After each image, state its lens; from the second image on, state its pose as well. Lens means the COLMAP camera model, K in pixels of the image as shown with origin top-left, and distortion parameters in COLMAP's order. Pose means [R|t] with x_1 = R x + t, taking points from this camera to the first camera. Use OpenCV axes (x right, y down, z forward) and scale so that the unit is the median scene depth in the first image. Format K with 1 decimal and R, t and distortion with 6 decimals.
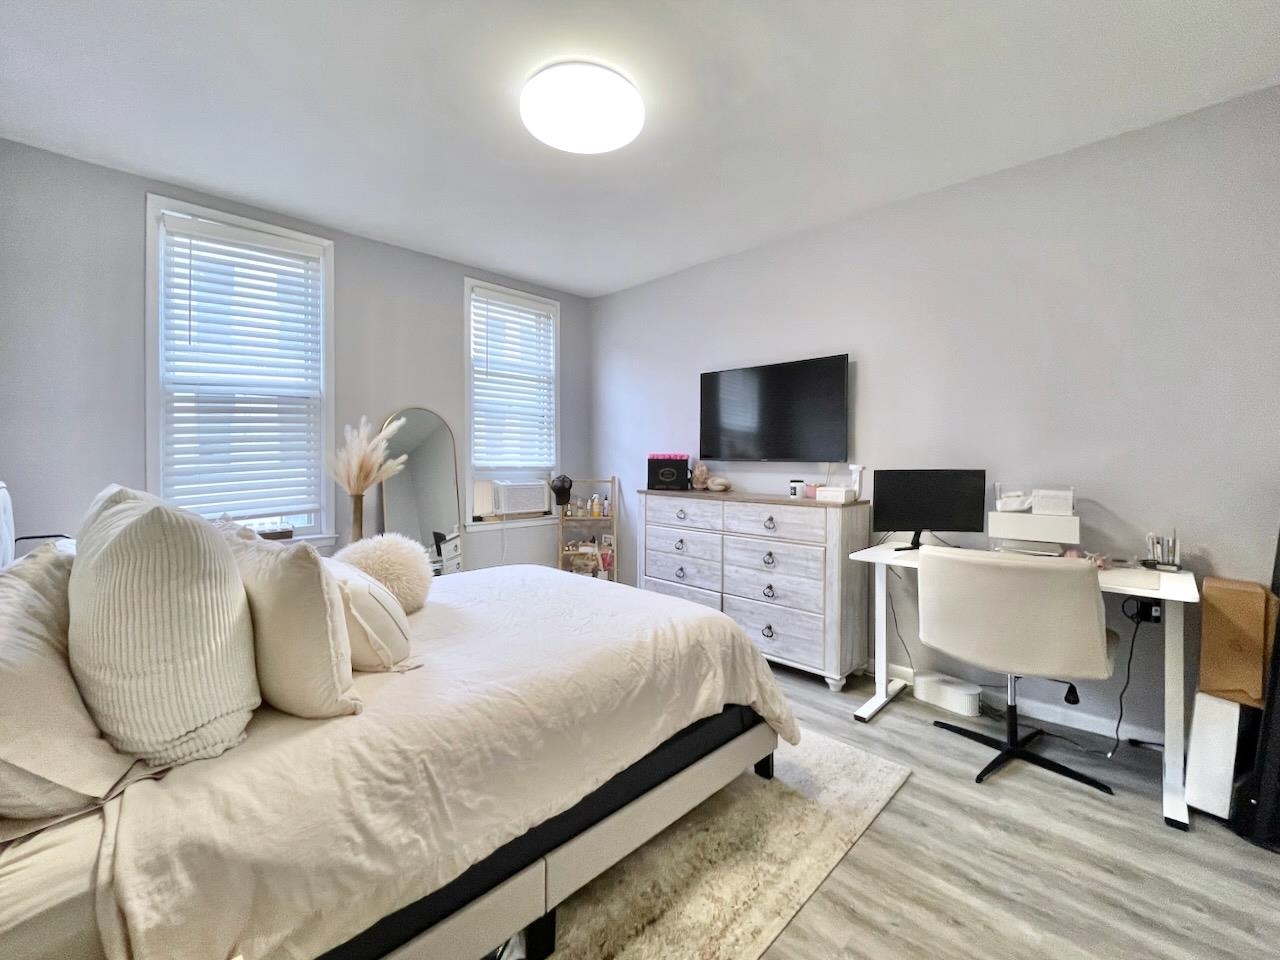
lens RADIAL K [[534.0, 0, 636.5], [0, 534.0, 465.5], [0, 0, 1]] dist [-0.018263, -0.000012]
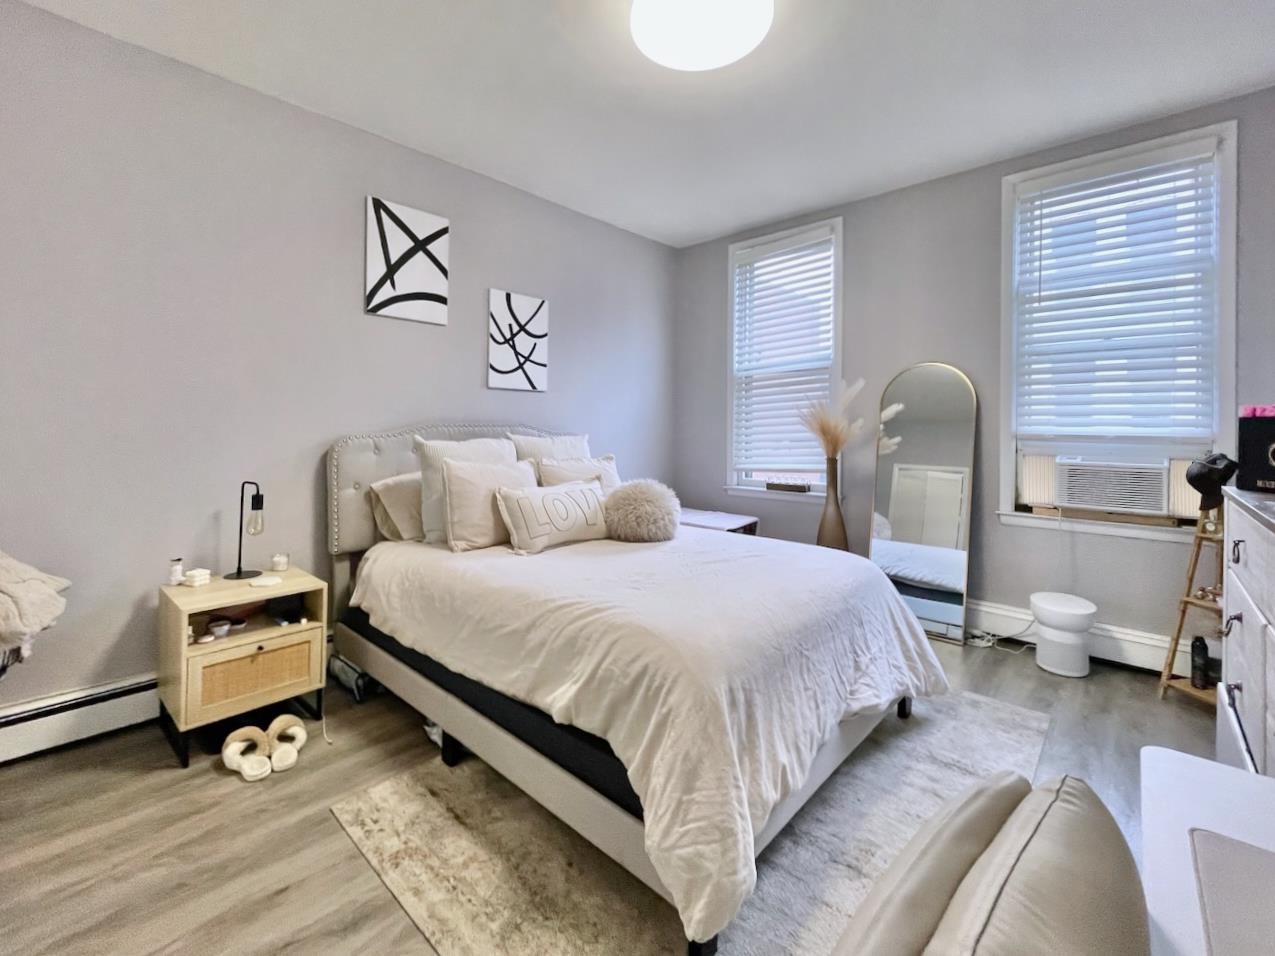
lens RADIAL K [[558.9, 0, 620.8], [0, 558.9, 423.7], [0, 0, 1]] dist [0.000606, 0.000609]
pose [[0.022795, -0.006204, -0.999721, 0.559003], [-0.014093, 0.999879, -0.006526, 0.001001], [0.999641, 0.014238, 0.022705, 0.579540]]
